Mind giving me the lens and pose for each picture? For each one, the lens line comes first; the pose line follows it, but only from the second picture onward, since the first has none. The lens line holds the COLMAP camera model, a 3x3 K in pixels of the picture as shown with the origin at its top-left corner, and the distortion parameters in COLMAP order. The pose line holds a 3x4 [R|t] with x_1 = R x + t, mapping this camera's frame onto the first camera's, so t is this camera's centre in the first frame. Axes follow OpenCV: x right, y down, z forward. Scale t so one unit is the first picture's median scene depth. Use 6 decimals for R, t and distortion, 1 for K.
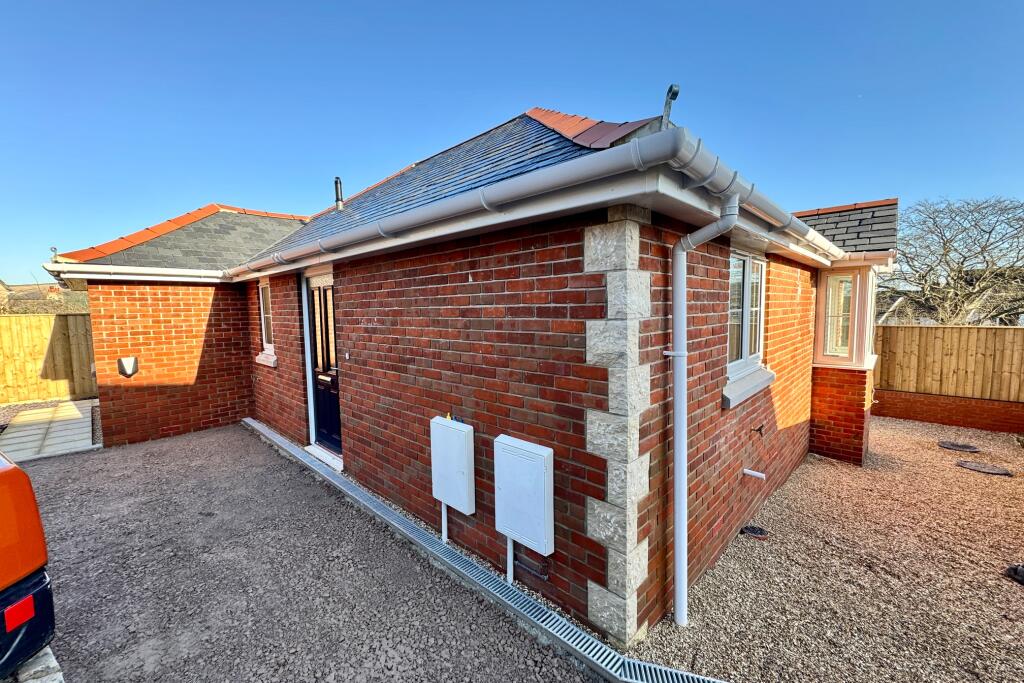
lens RADIAL K [[404.5, 0, 512.0], [0, 404.5, 341.5], [0, 0, 1]] dist [-0.000186, -0.000024]
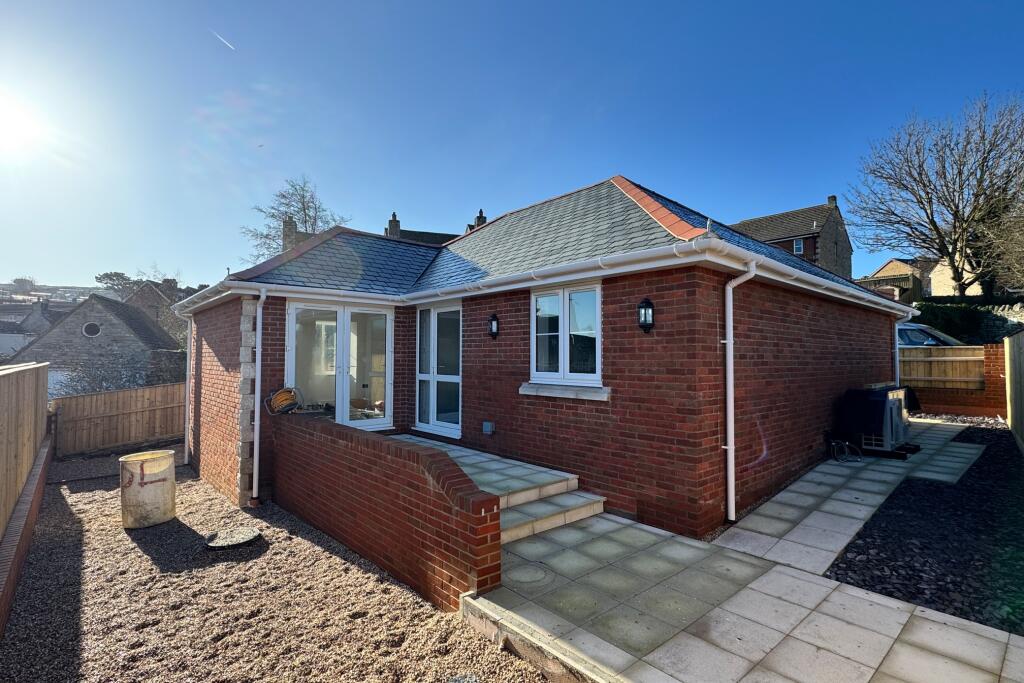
lens RADIAL K [[492.9, 0, 512.0], [0, 492.9, 341.5], [0, 0, 1]] dist [-0.000233, -0.000036]
pose [[0.975248, 0.001864, -0.221106, -0.091314], [-0.023477, 0.995185, -0.095164, 0.340810], [0.219863, 0.098000, 0.970596, -1.775919]]
